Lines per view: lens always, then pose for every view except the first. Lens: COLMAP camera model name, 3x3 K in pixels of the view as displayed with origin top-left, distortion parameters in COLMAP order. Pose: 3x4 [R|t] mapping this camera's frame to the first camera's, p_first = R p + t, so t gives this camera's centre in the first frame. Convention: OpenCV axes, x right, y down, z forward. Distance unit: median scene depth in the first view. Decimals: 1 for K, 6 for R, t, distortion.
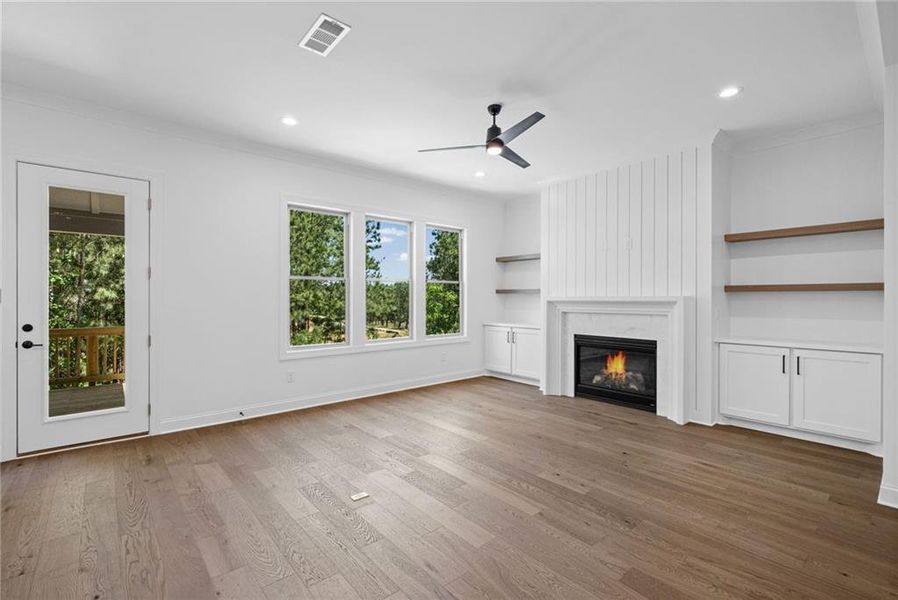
lens RADIAL K [[401.5, 0, 449.0], [0, 401.5, 300.0], [0, 0, 1]] dist [0.014868, -0.000009]
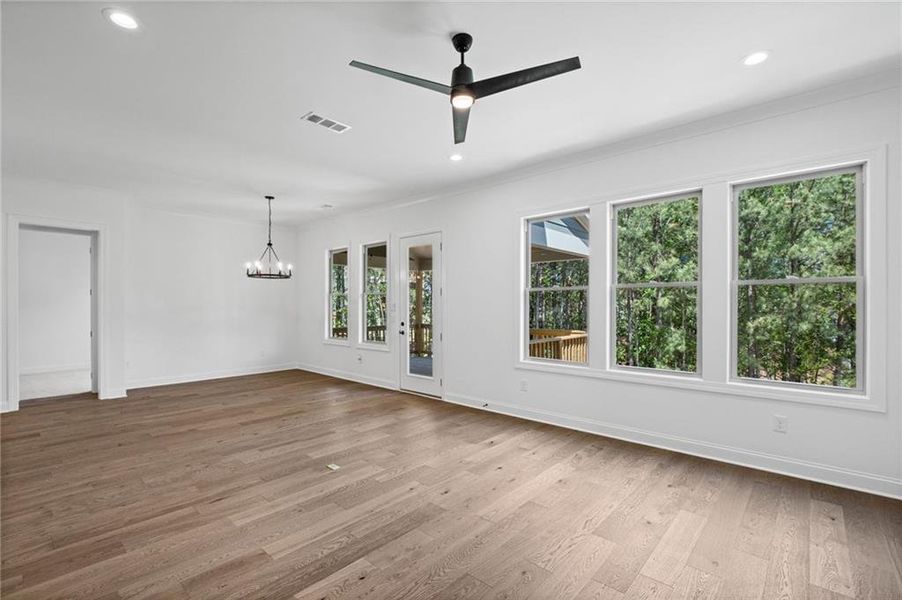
lens RADIAL K [[406.7, 0, 451.3], [0, 406.7, 305.4], [0, 0, 1]] dist [-0.000504, -0.000173]
pose [[0.129592, -0.001209, -0.991567, 0.625902], [-0.007517, 0.999969, -0.002202, -0.011364], [0.991539, 0.007739, 0.129579, 0.688280]]
